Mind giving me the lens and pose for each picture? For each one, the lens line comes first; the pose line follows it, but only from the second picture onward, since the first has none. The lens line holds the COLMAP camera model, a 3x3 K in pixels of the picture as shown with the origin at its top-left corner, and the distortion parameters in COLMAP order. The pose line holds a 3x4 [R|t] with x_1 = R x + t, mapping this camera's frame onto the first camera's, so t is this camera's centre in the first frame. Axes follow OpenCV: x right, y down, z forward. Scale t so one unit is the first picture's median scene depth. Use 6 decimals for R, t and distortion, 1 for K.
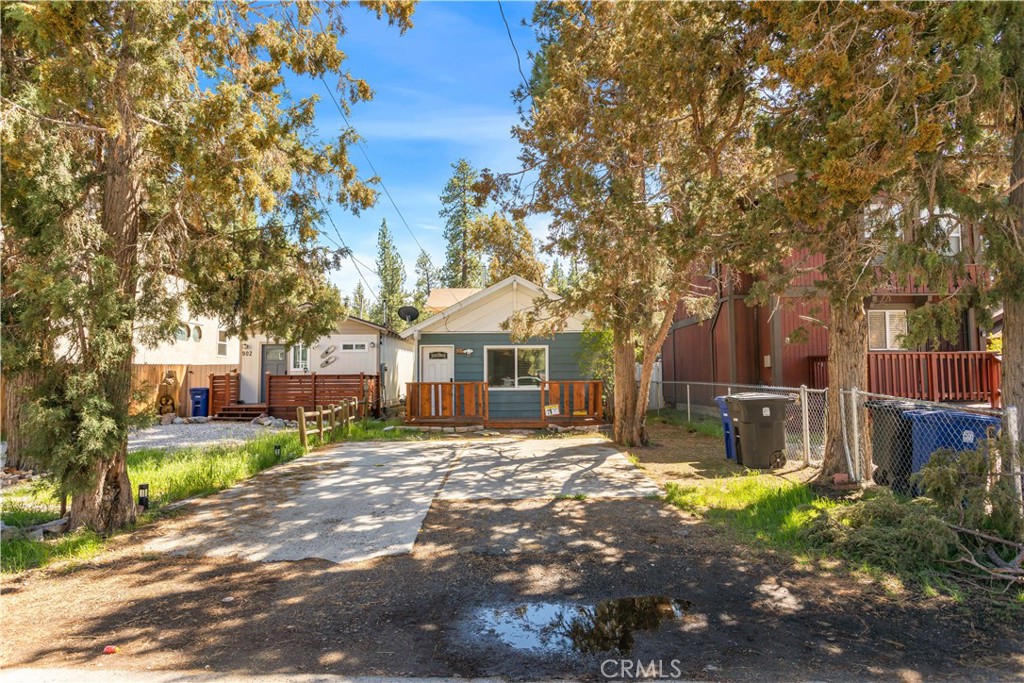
lens RADIAL K [[617.3, 0, 515.0], [0, 617.3, 342.9], [0, 0, 1]] dist [-0.020719, 0.001040]
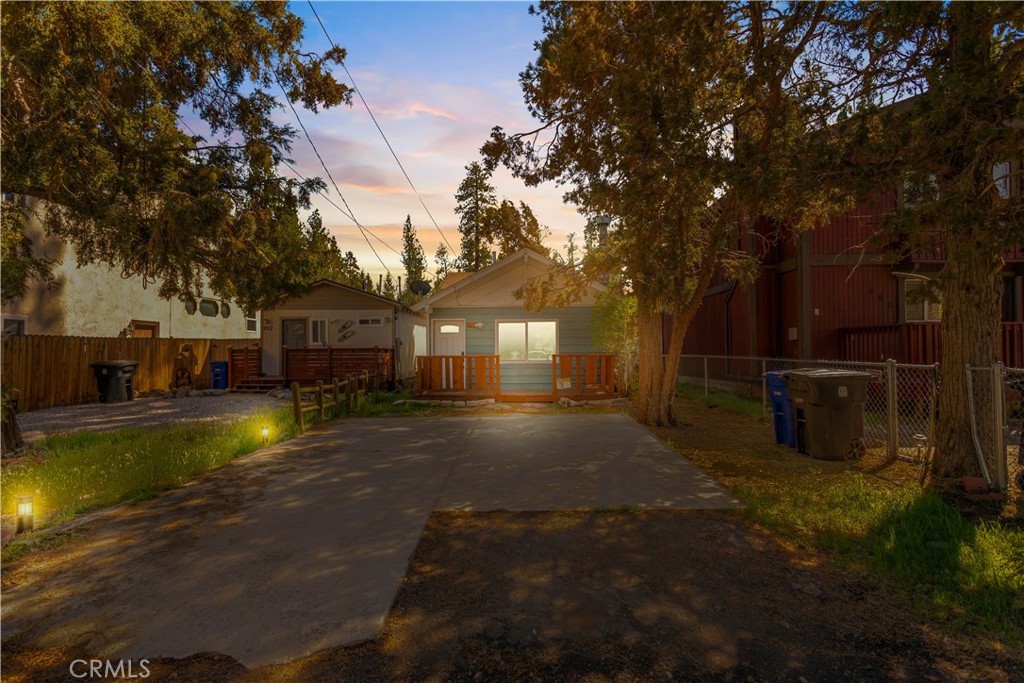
lens RADIAL K [[494.0, 0, 511.1], [0, 494.0, 341.8], [0, 0, 1]] dist [-0.000886, -0.000776]
pose [[0.999900, 0.000270, -0.014169, -0.014691], [0.000226, 0.999387, 0.035001, 0.015470], [0.014170, -0.035000, 0.999287, 0.230382]]
